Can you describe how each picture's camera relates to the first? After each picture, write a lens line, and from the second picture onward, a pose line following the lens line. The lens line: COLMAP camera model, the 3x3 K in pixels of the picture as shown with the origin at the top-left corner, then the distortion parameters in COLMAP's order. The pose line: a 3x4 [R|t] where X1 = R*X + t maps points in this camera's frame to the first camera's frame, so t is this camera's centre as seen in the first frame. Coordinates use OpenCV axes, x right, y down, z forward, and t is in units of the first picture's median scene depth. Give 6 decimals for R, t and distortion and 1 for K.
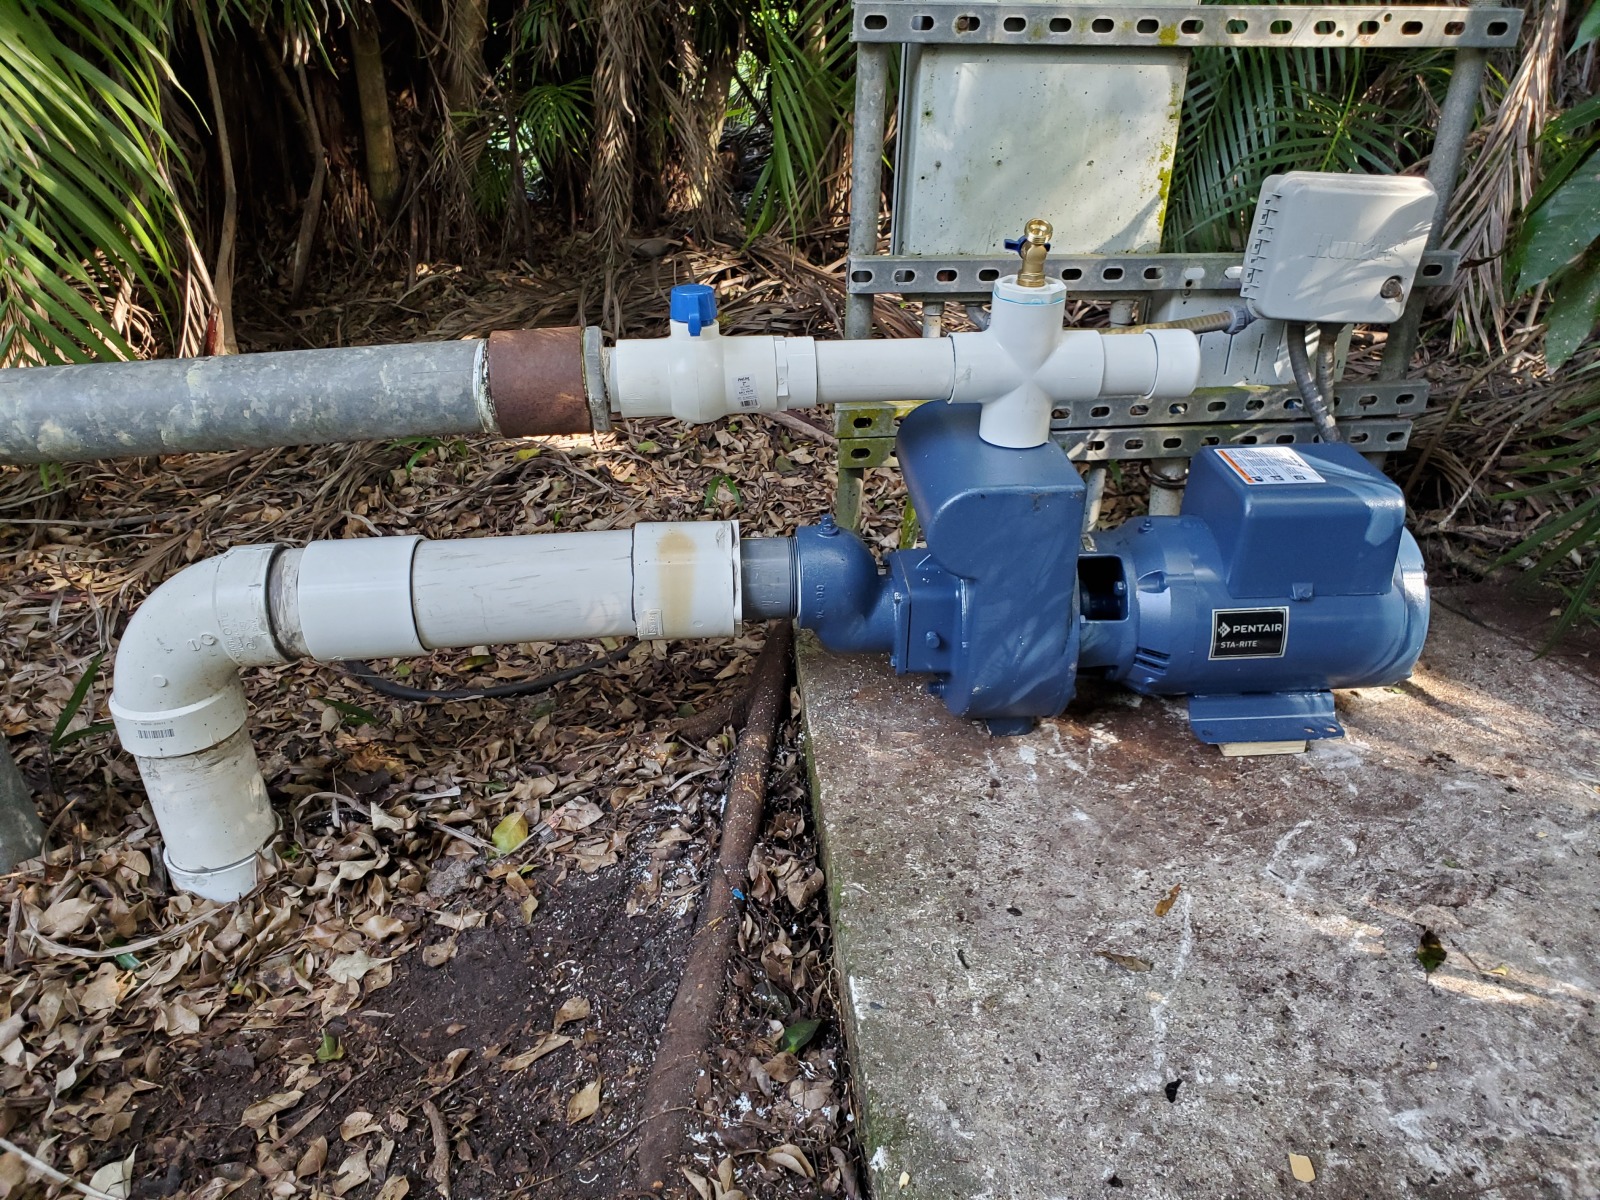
lens RADIAL K [[1246.0, 0, 802.5], [0, 1246.0, 606.6], [0, 0, 1]] dist [-0.005589, -0.012026]
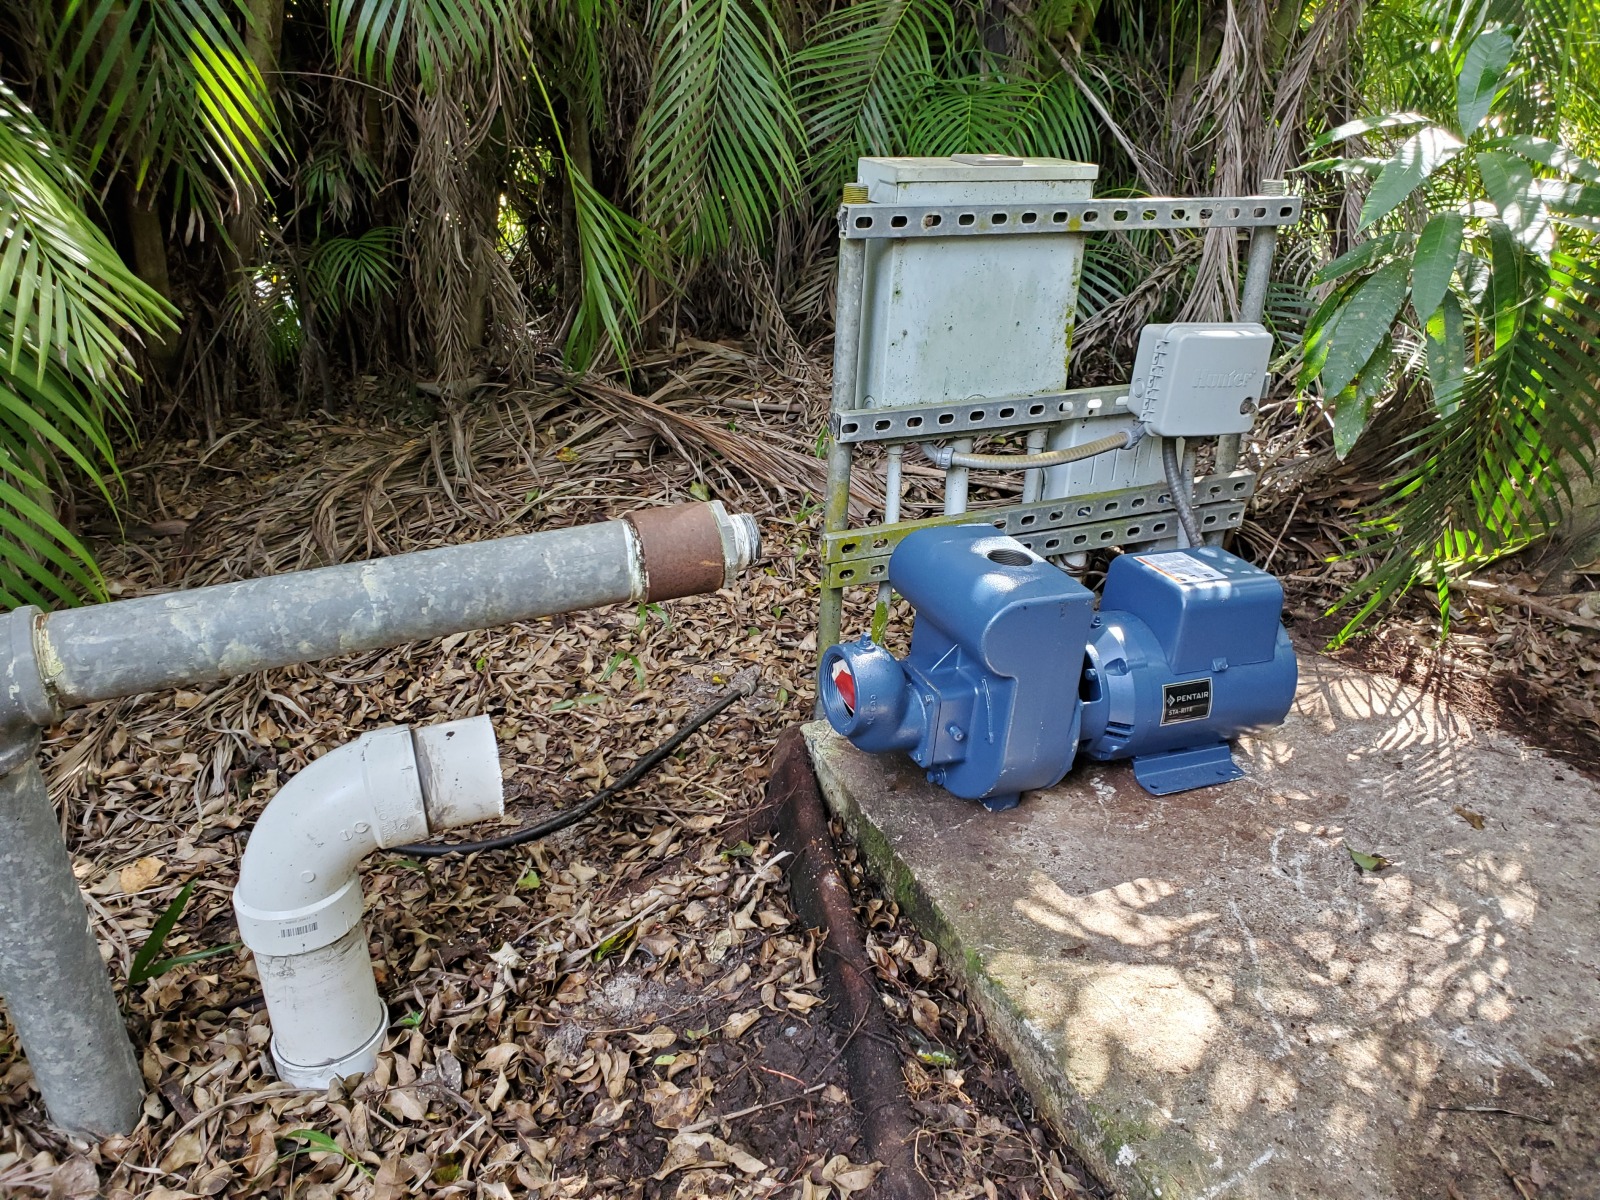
lens RADIAL K [[1246.0, 0, 791.6], [0, 1246.0, 599.3], [0, 0, 1]] dist [-0.005589, -0.012026]
pose [[0.956023, -0.112938, 0.270675, -0.343153], [0.132573, 0.989628, -0.055326, -0.050009], [-0.261619, 0.088777, 0.961080, -0.093834]]
